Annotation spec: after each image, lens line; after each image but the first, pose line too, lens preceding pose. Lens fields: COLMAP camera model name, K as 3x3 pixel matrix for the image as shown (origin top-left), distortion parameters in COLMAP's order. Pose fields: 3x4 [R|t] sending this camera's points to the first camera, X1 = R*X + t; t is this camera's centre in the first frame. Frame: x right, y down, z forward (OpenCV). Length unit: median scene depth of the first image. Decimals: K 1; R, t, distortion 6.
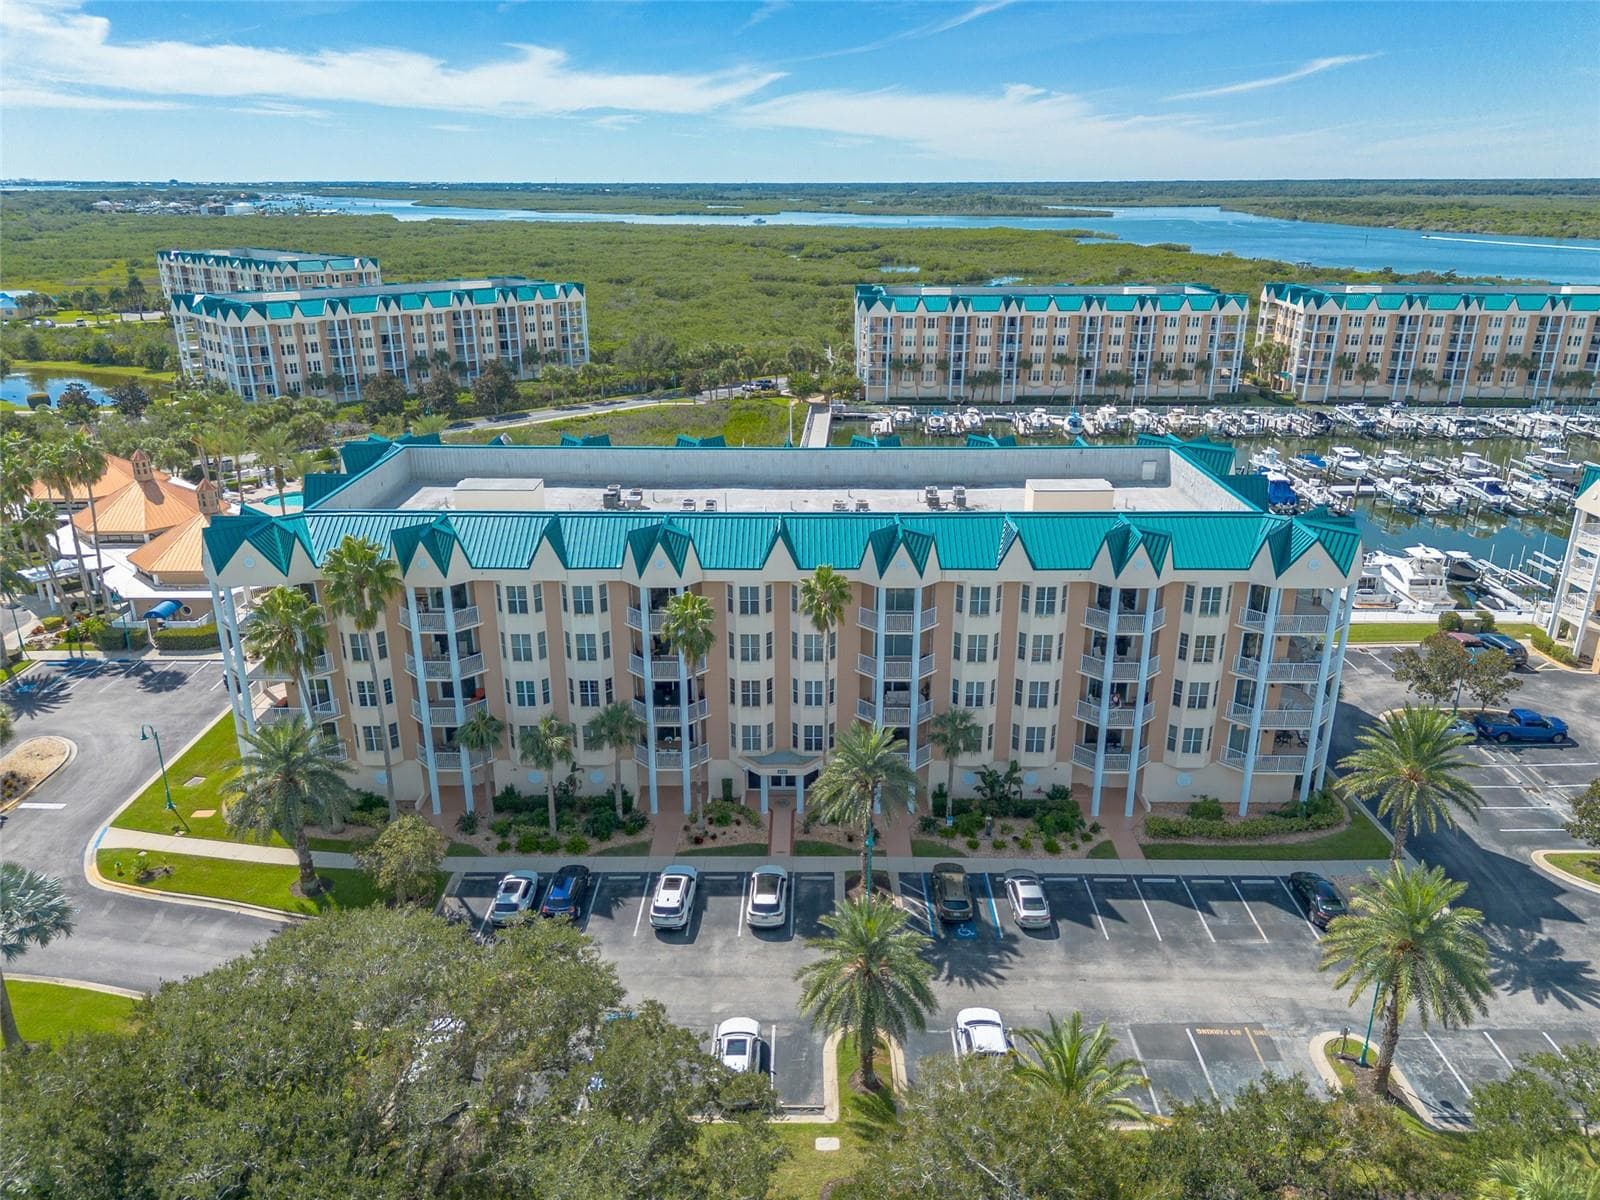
lens RADIAL K [[1132.0, 0, 800.0], [0, 1132.0, 600.0], [0, 0, 1]] dist [0.077601, -0.078561]
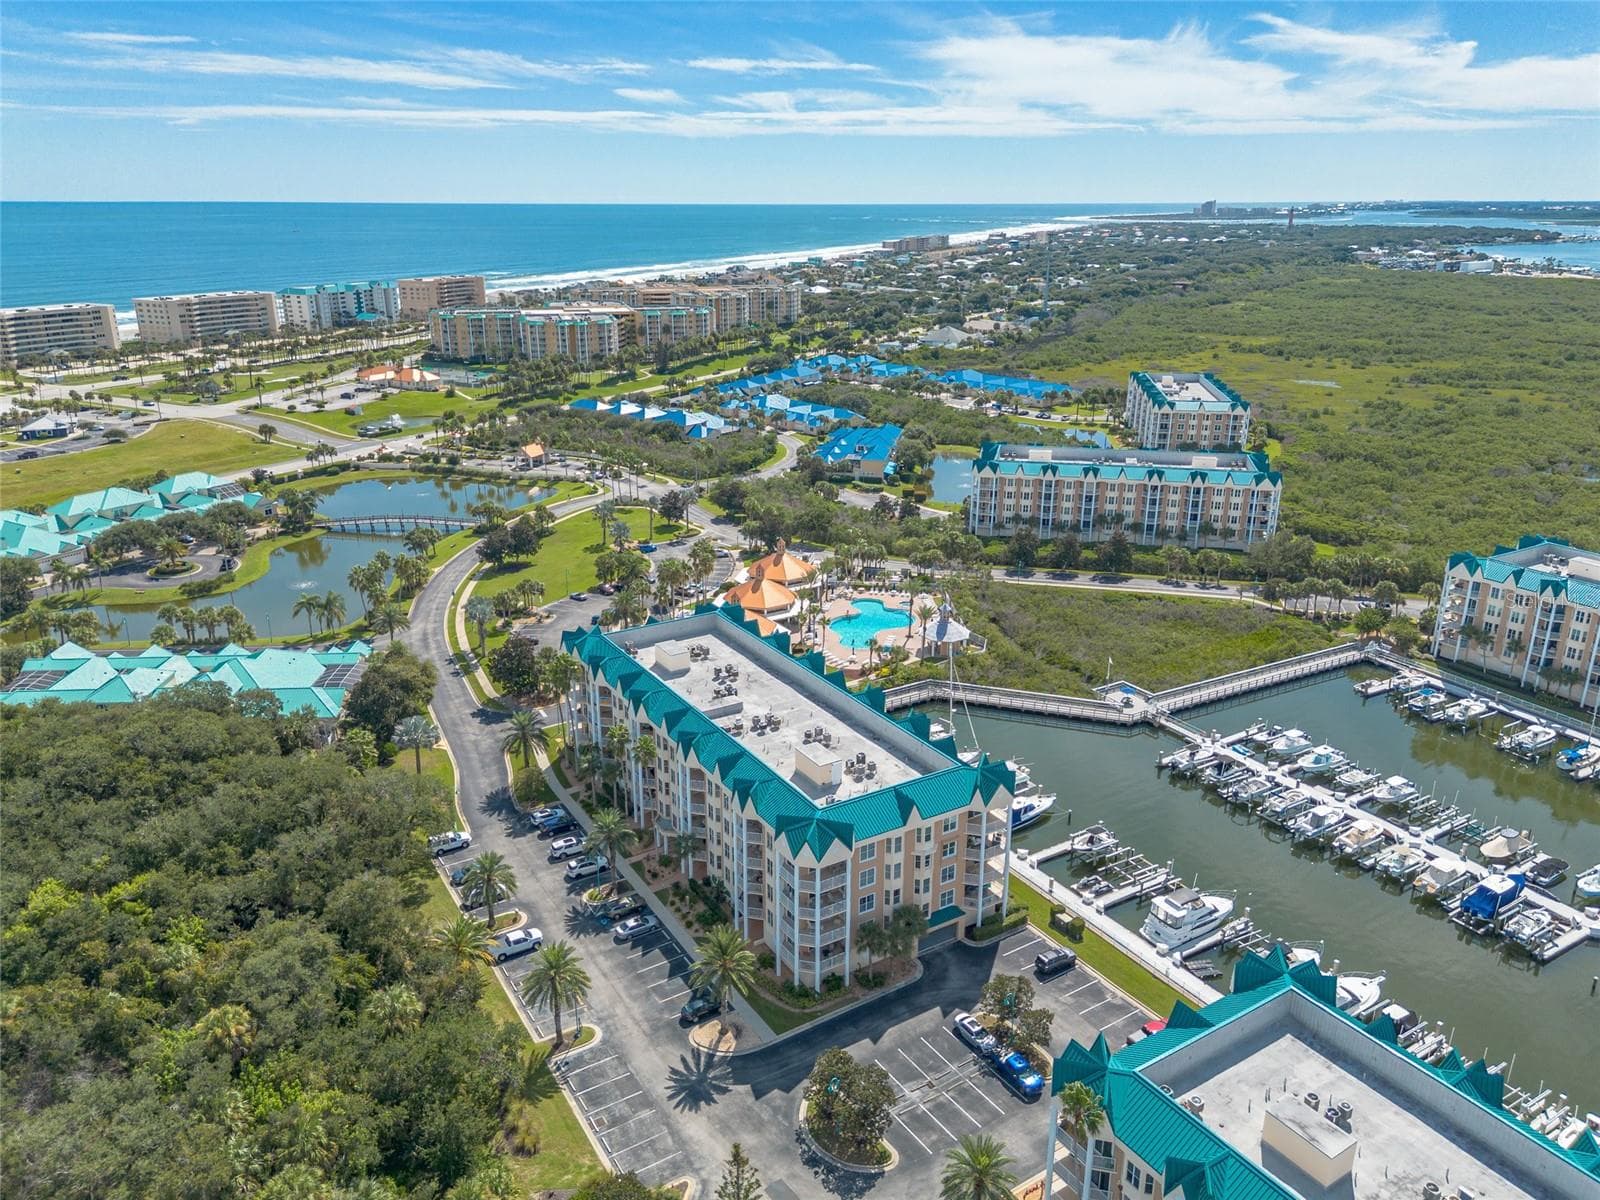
lens RADIAL K [[1144.2, 0, 800.0], [0, 1144.2, 600.0], [0, 0, 1]] dist [0.069455, -0.072883]
pose [[0.527751, 0.278800, -0.802340, 0.559311], [-0.292150, 0.946546, 0.136743, -0.199445], [0.797576, 0.162237, 0.580992, -0.014464]]
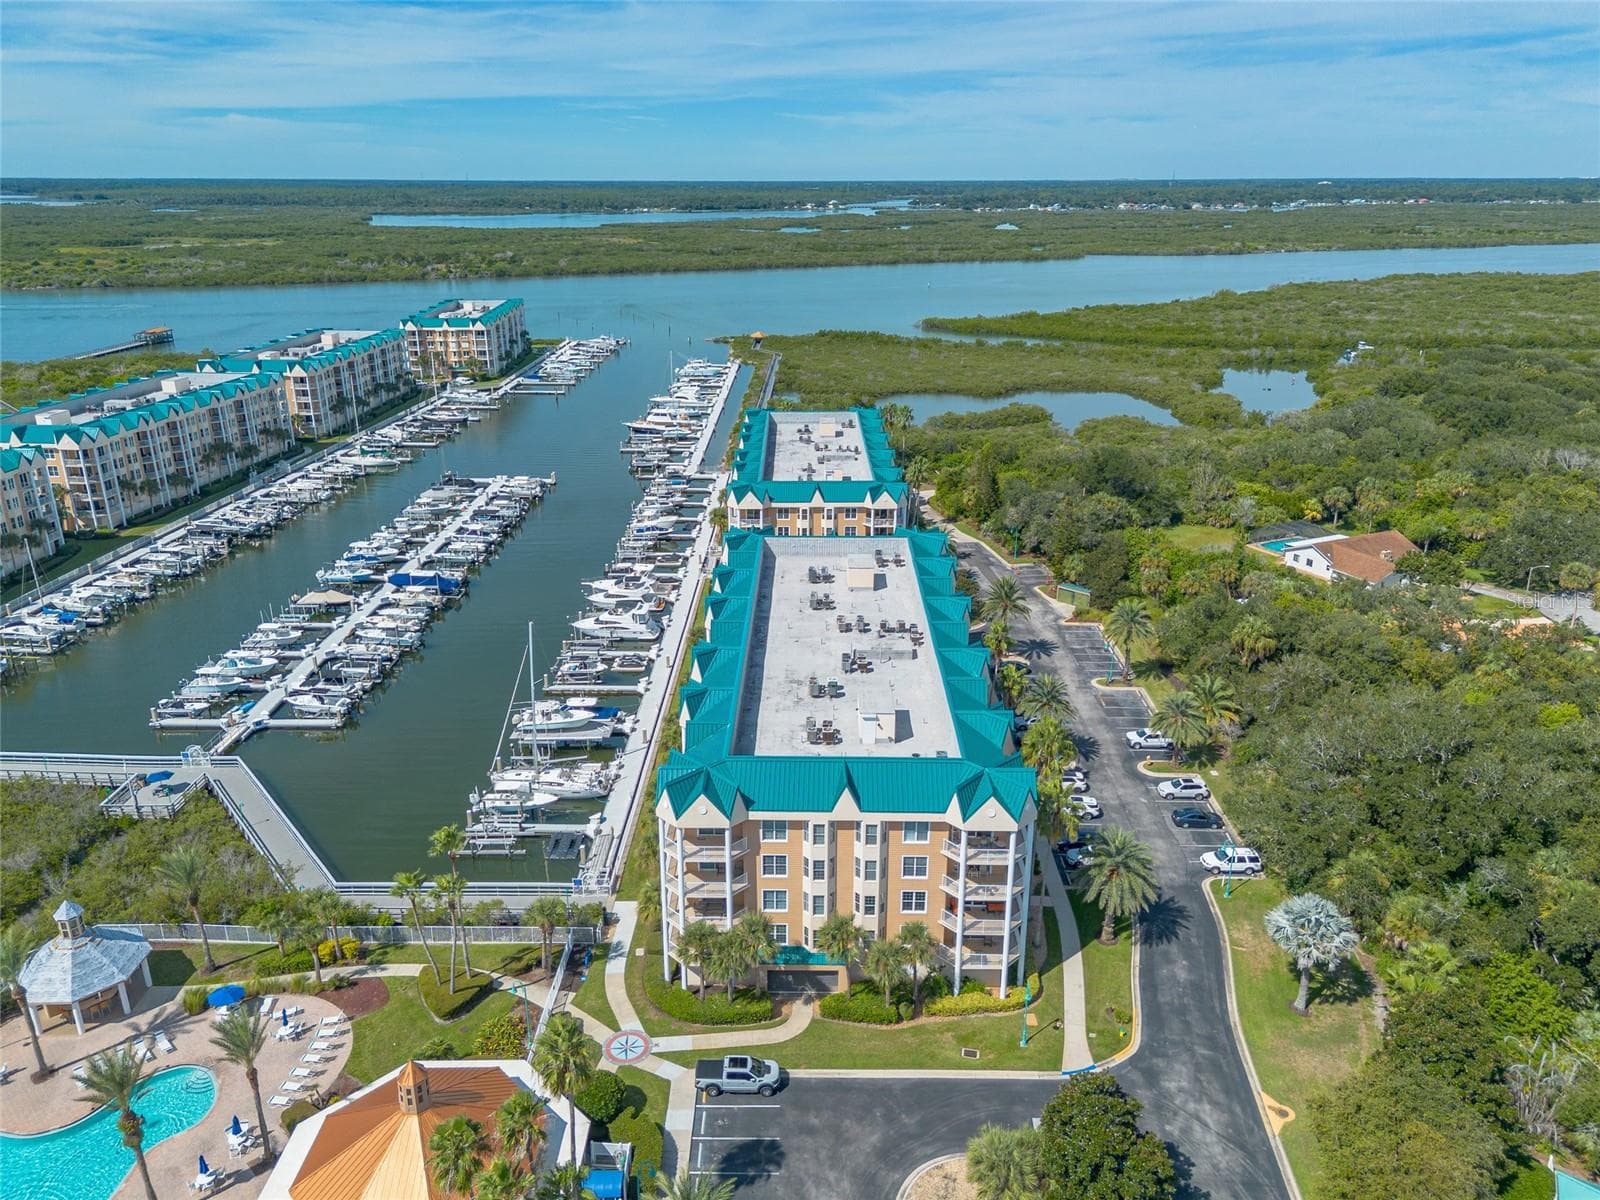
lens RADIAL K [[1140.5, 0, 800.0], [0, 1140.5, 600.0], [0, 0, 1]] dist [0.071804, -0.069142]
pose [[0.007872, -0.344886, 0.938611, -0.530742], [0.345410, 0.881803, 0.321115, -0.237788], [-0.938419, 0.321678, 0.126069, 0.328046]]
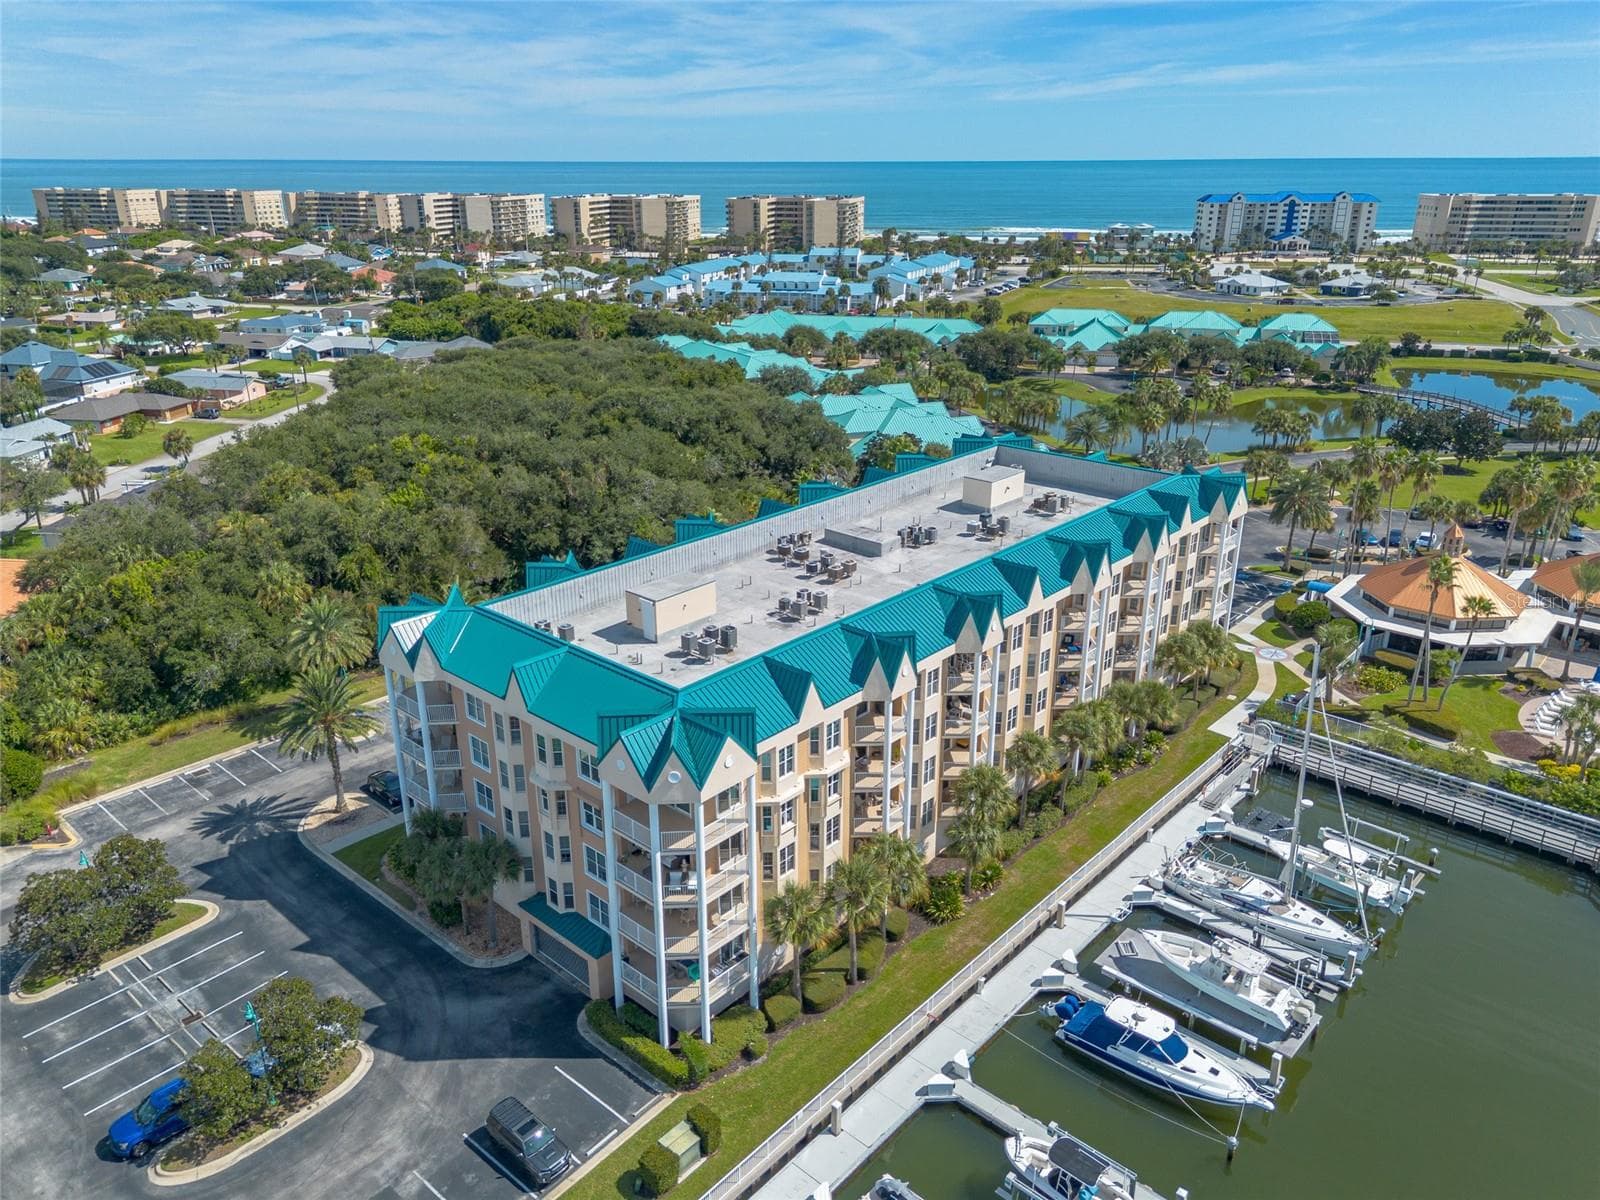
lens RADIAL K [[1140.5, 0, 800.0], [0, 1140.5, 600.0], [0, 0, 1]] dist [0.071804, -0.069142]
pose [[-0.663739, 0.269425, -0.697754, 0.312351], [-0.256452, 0.794349, 0.550673, -0.242597], [0.702626, 0.544444, -0.458146, 0.566733]]
